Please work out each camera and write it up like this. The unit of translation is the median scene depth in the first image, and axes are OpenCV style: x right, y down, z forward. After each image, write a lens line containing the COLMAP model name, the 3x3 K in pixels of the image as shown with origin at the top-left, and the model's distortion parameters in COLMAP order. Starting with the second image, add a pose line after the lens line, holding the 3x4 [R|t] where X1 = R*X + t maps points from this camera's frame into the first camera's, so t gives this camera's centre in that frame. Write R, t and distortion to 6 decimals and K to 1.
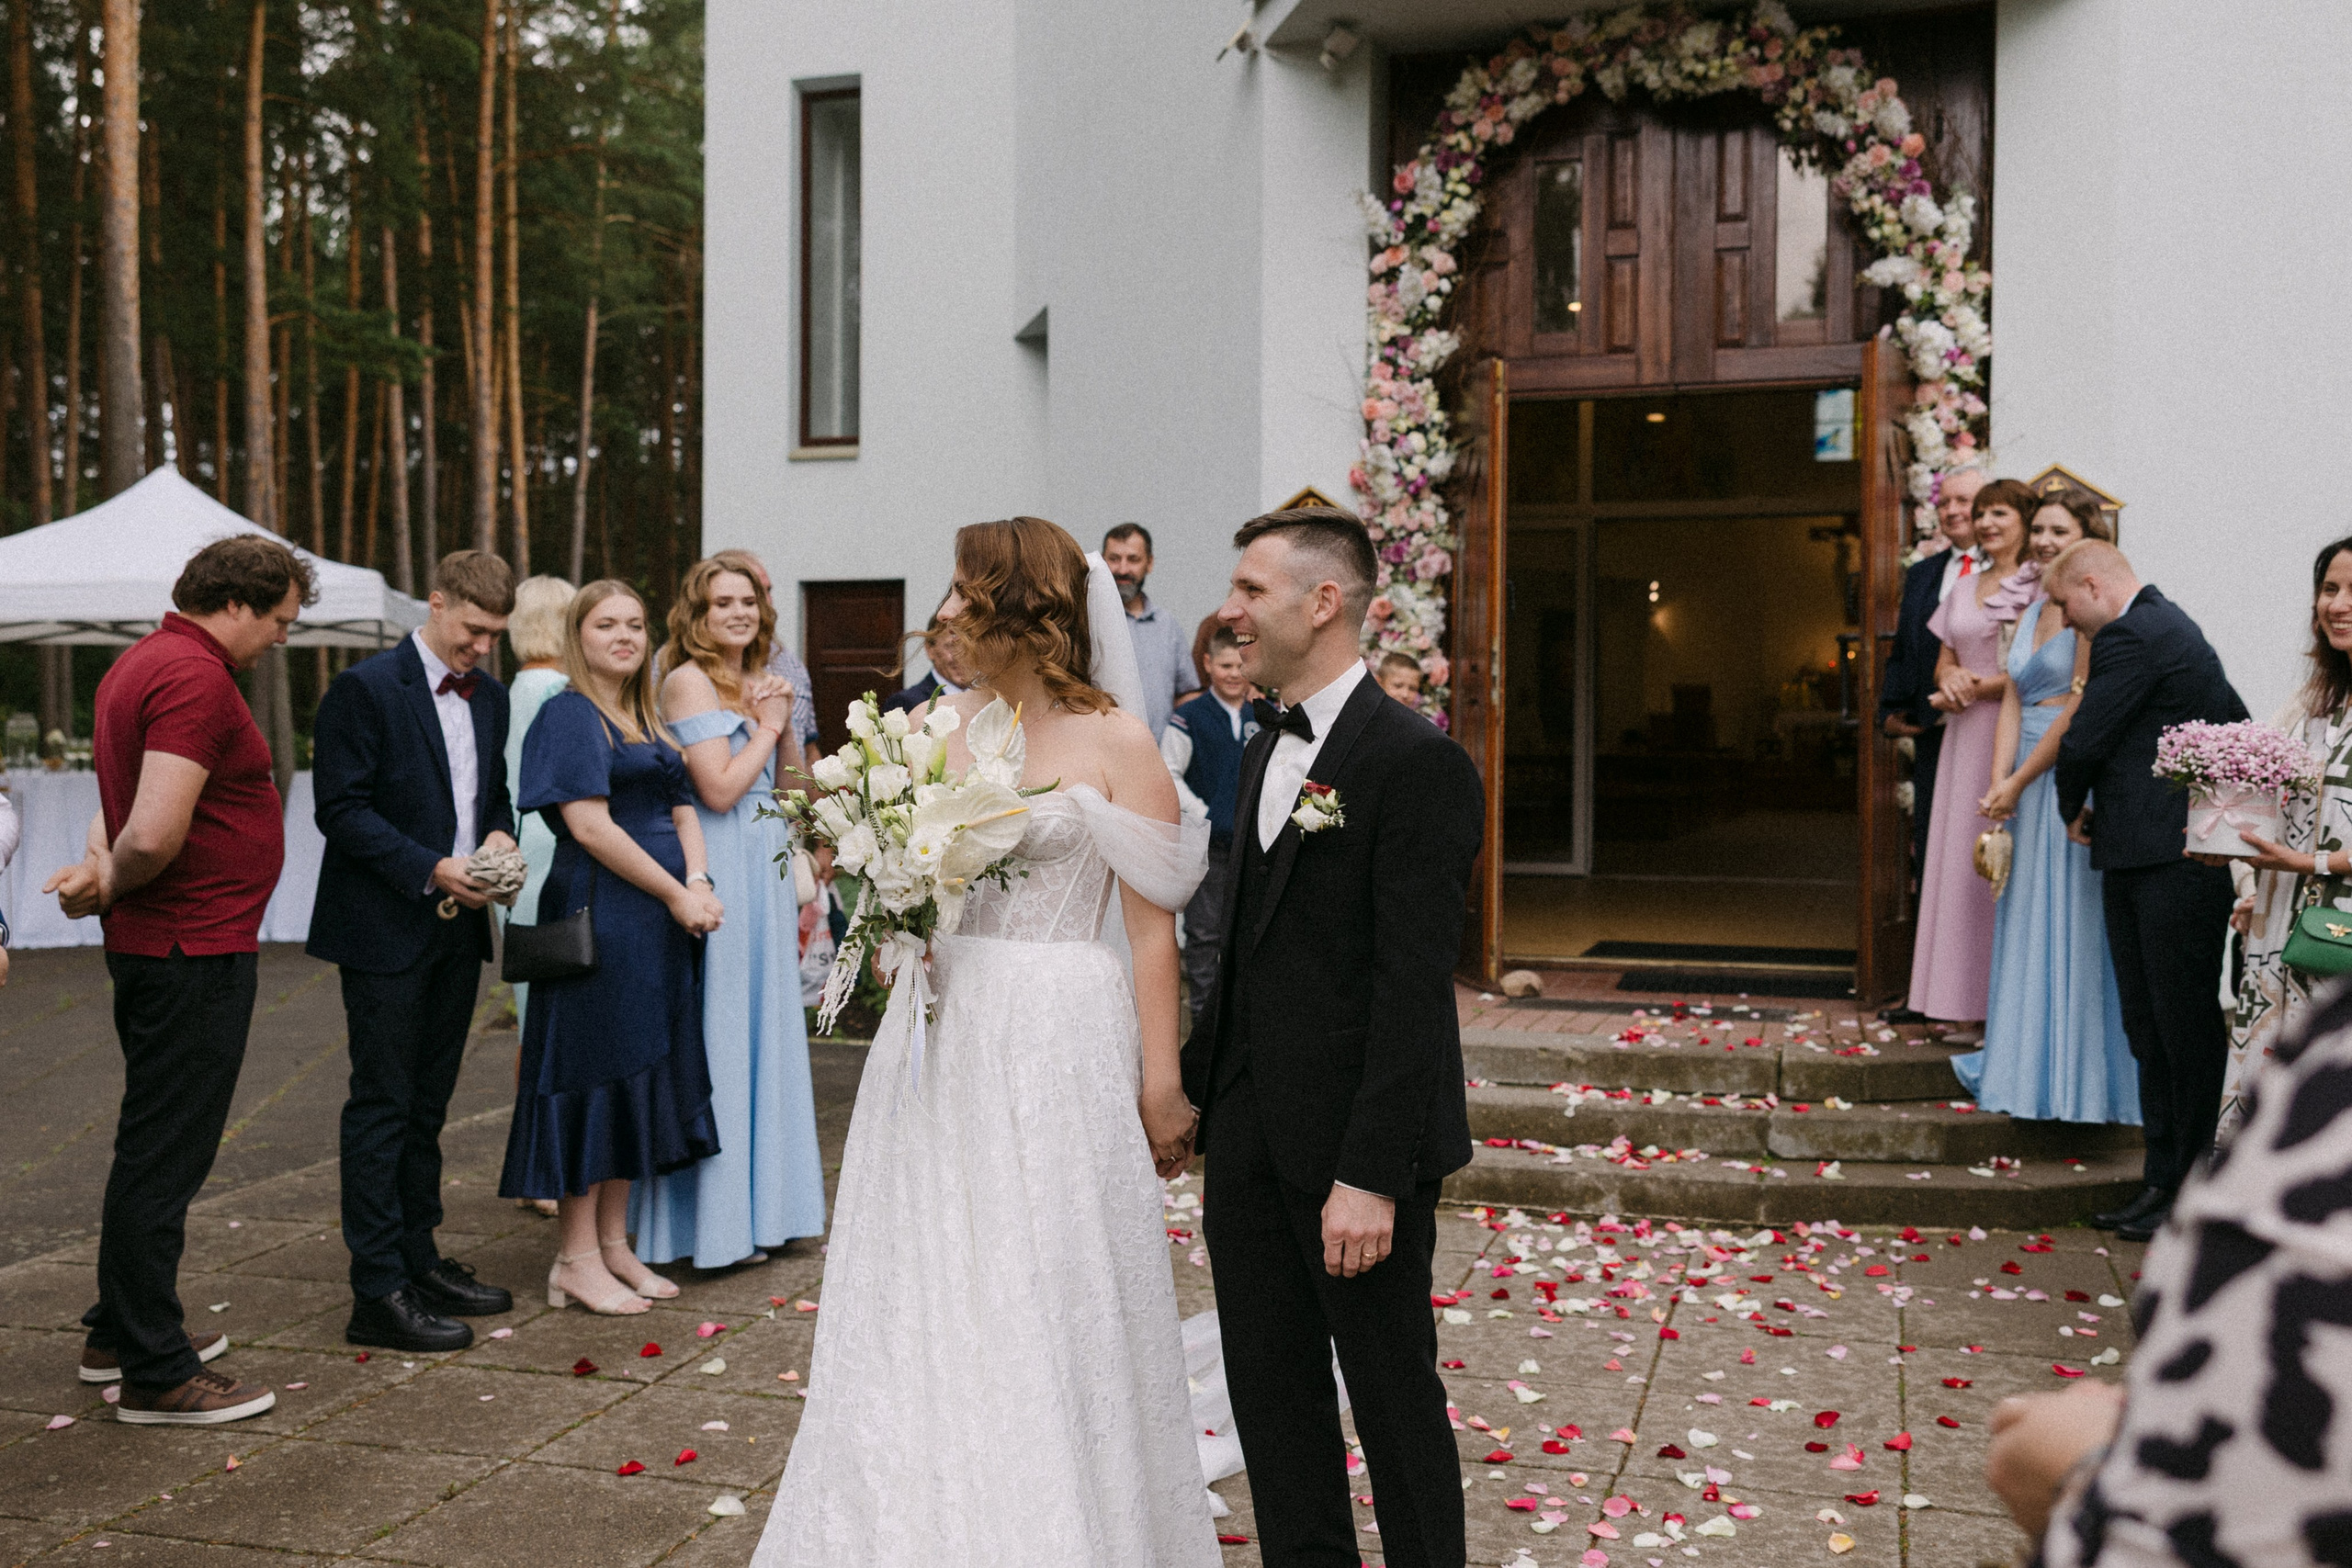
lens RADIAL K [[2452.1, 0, 1175.3], [0, 2452.1, 722.0], [0, 0, 1]] dist [0.064362, -0.001583]
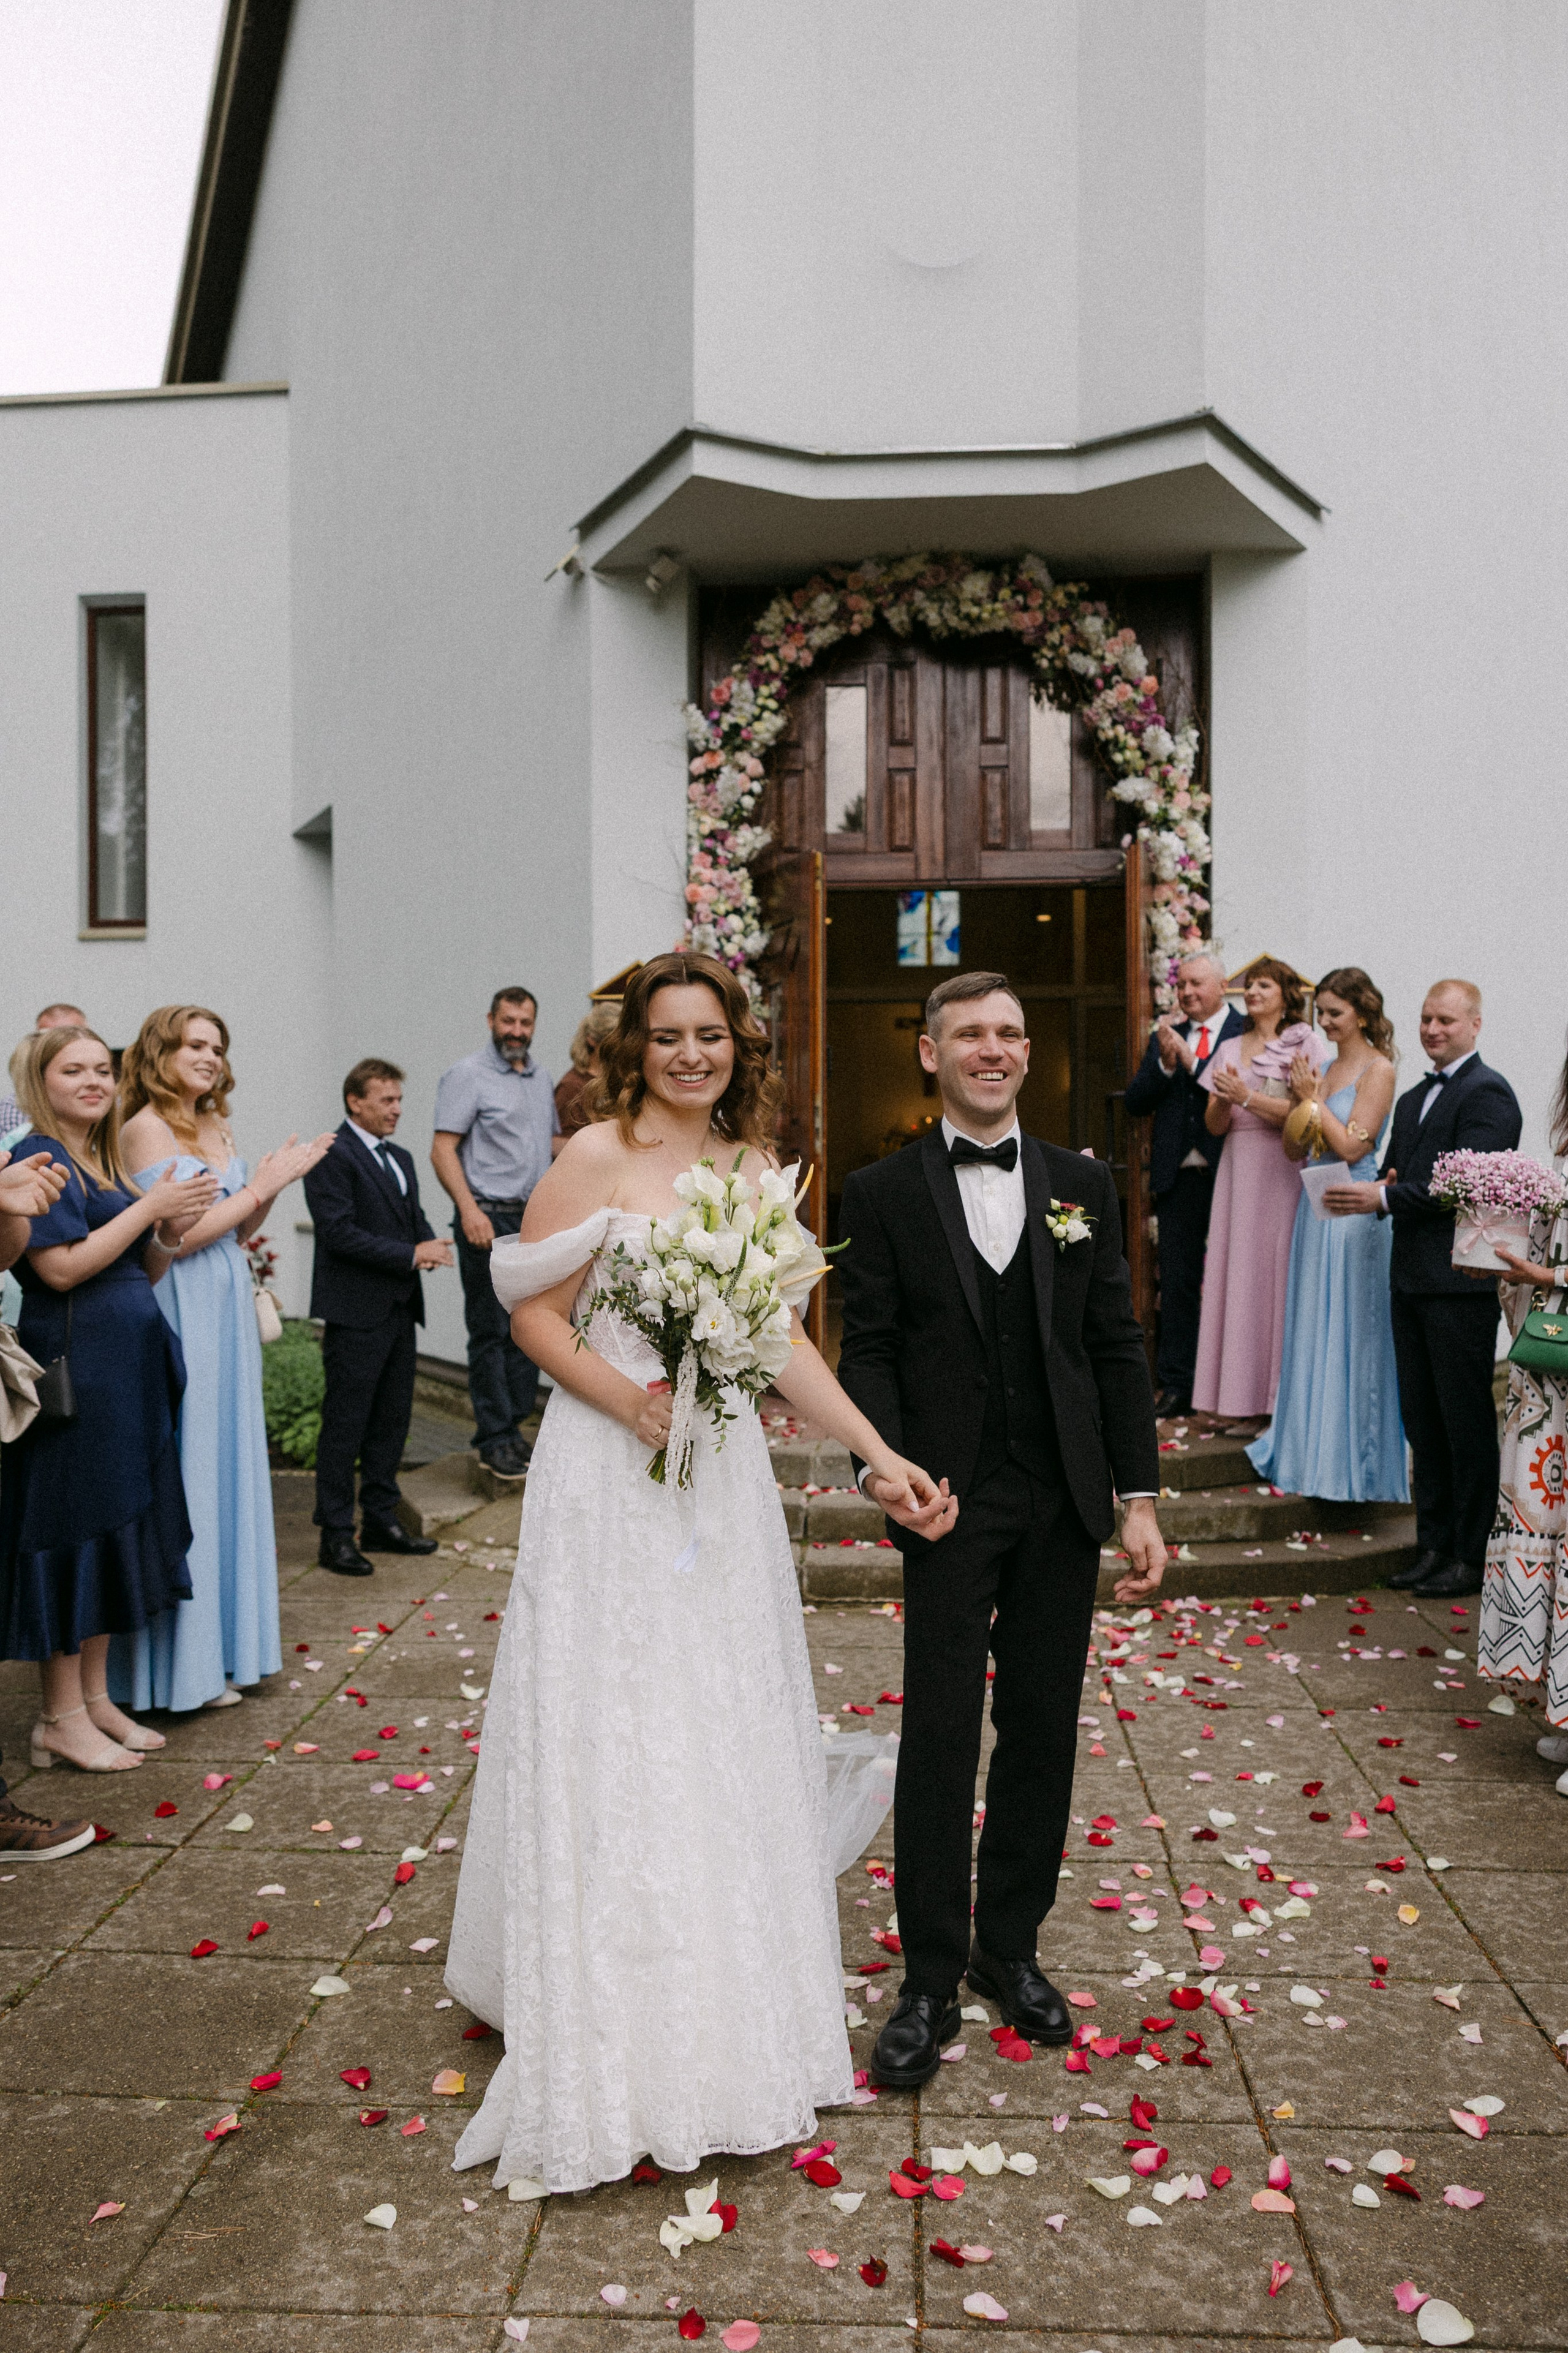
lens RADIAL K [[1958.7, 0, 784.0], [0, 1958.7, 1176.5], [0, 0, 1]] dist [0.006492, 0.003285]
pose [[0.970751, -0.006944, 0.239989, -0.103387], [0.007314, 0.999973, -0.000652, 0.004153], [-0.239978, 0.002388, 0.970775, 0.121479]]
